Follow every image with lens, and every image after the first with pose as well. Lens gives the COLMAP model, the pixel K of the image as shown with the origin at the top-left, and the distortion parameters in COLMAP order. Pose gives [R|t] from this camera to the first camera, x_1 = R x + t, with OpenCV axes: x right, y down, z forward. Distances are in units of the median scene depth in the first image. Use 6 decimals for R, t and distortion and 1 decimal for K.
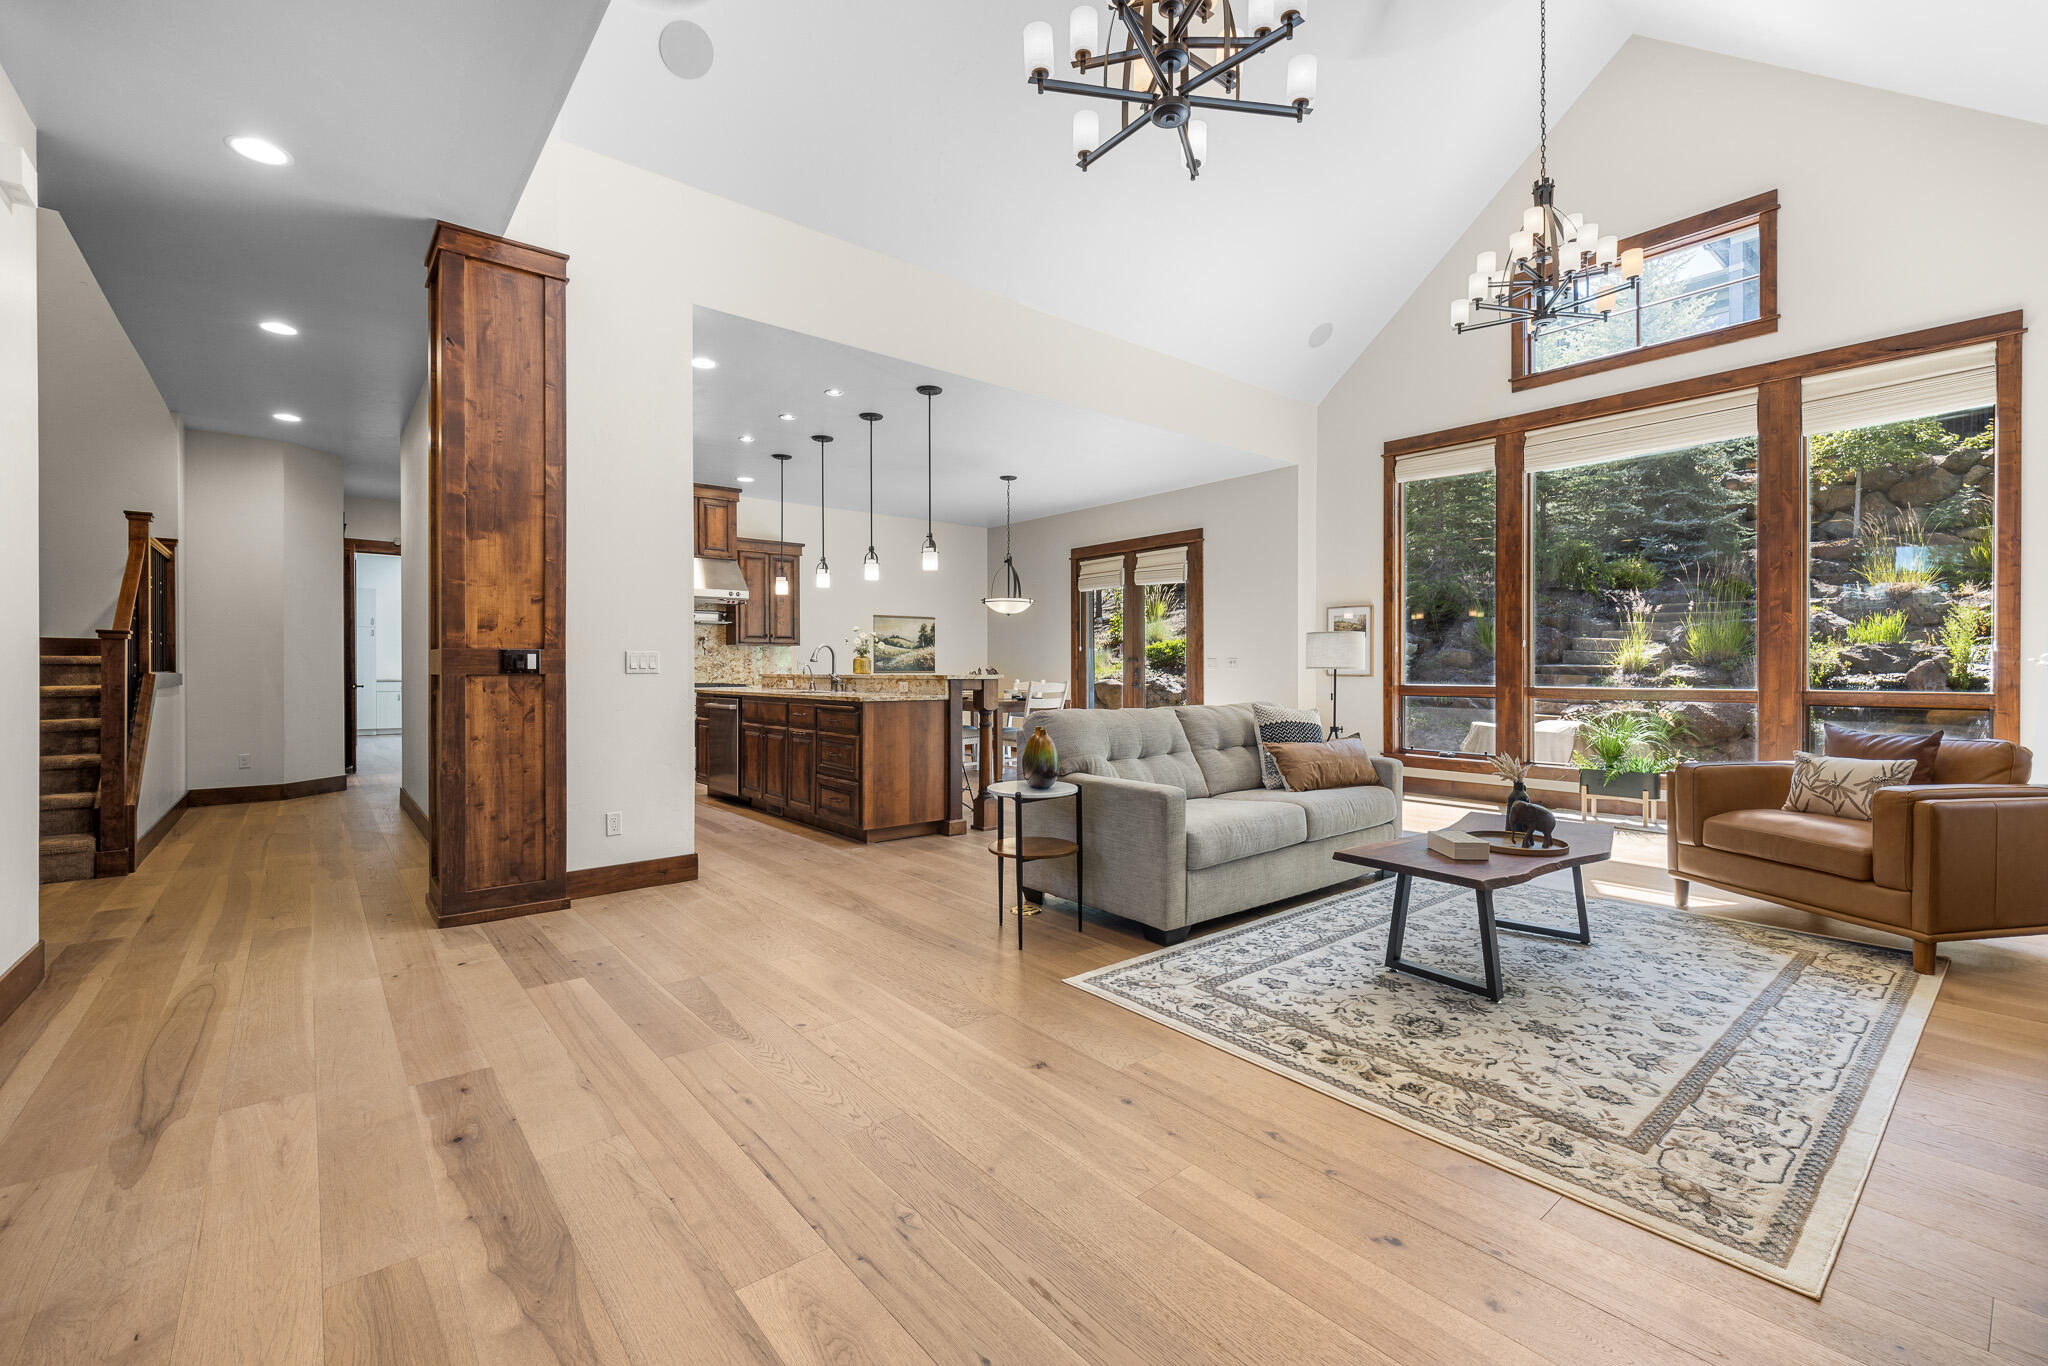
lens RADIAL K [[860.0, 0, 1021.6], [0, 860.0, 675.3], [0, 0, 1]] dist [-0.004213, 0.000463]
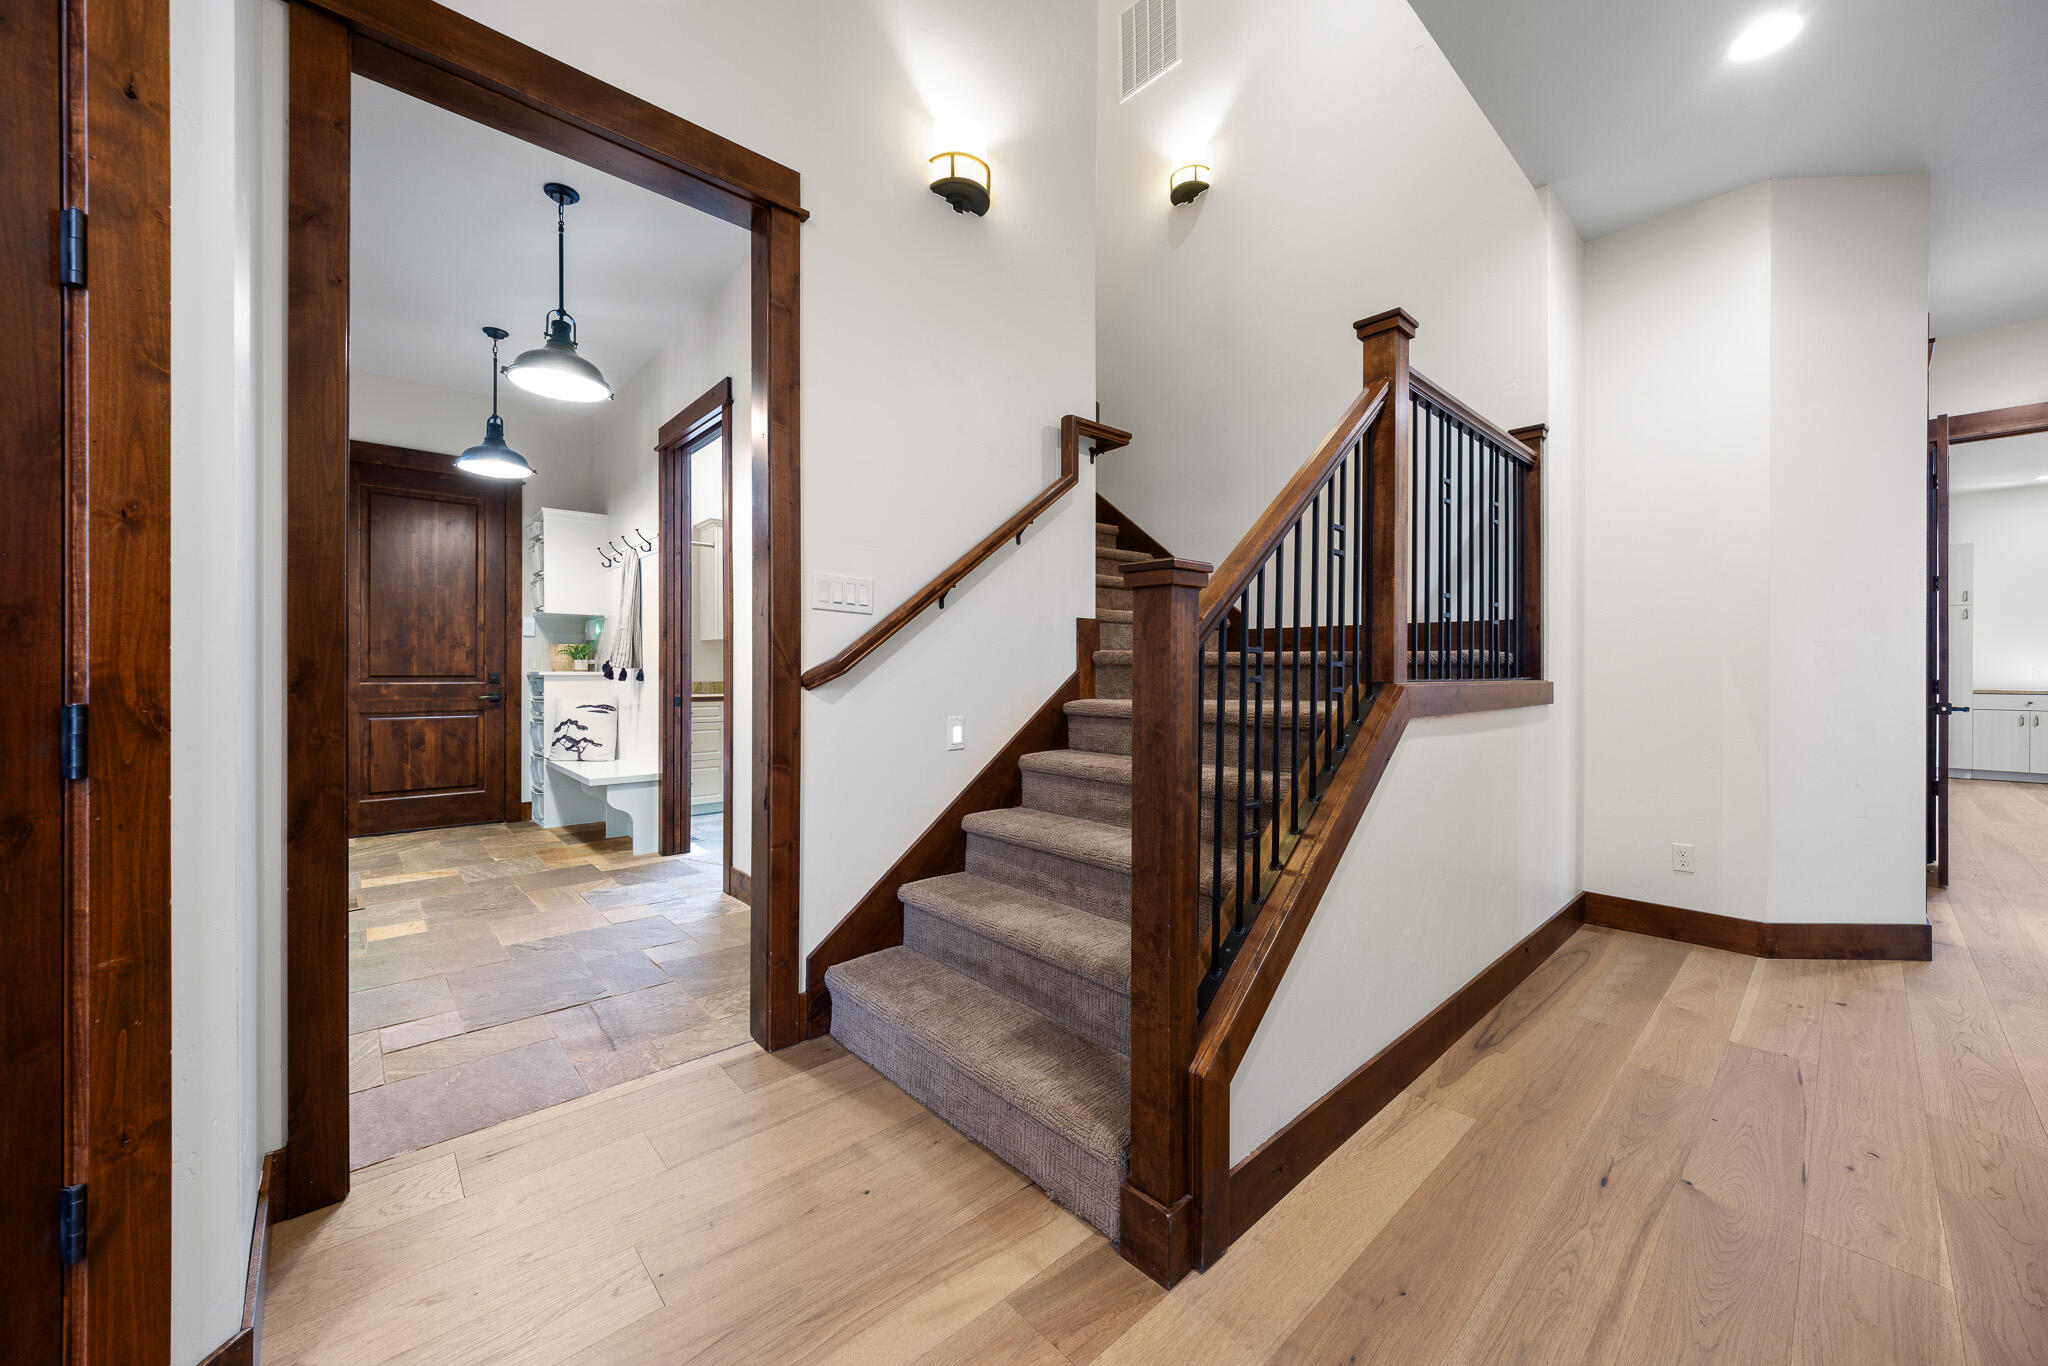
lens RADIAL K [[768.7, 0, 1005.3], [0, 768.7, 679.8], [0, 0, 1]] dist [-0.003280, -0.000577]
pose [[0.040280, 0.003991, -0.999180, -0.668395], [-0.003747, 0.999986, 0.003843, -0.004557], [0.999181, 0.003589, 0.040294, 0.822206]]
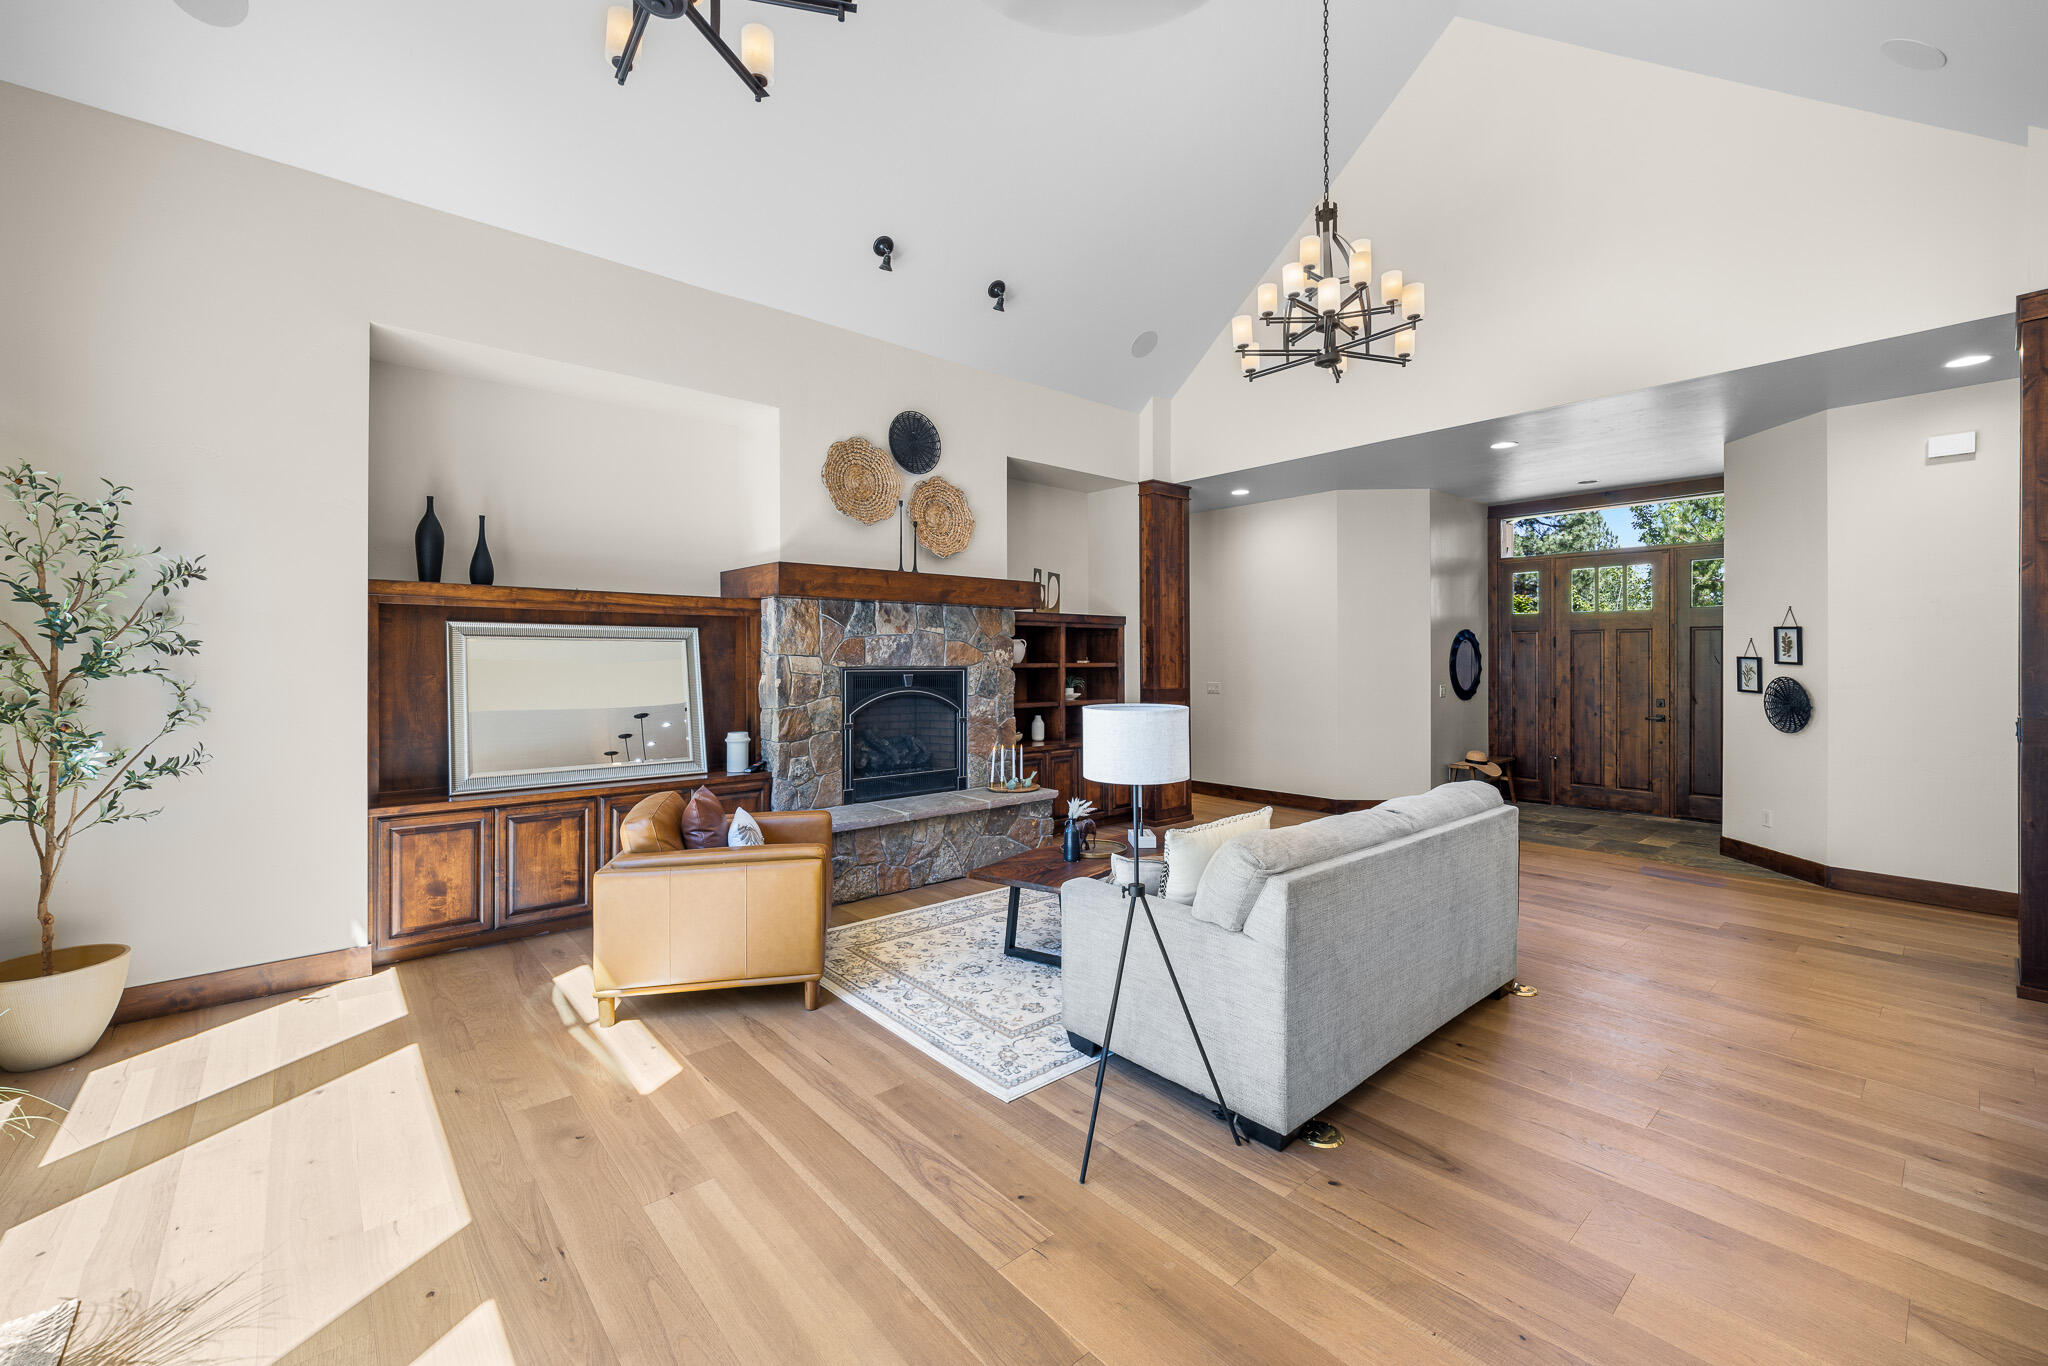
lens RADIAL K [[831.8, 0, 1022.3], [0, 831.8, 659.6], [0, 0, 1]] dist [0.000710, -0.000415]
pose [[-0.999695, 0.001518, -0.024640, 0.455768], [0.001295, 0.999958, 0.009081, -0.082609], [0.024652, 0.009046, -0.999655, 1.492210]]
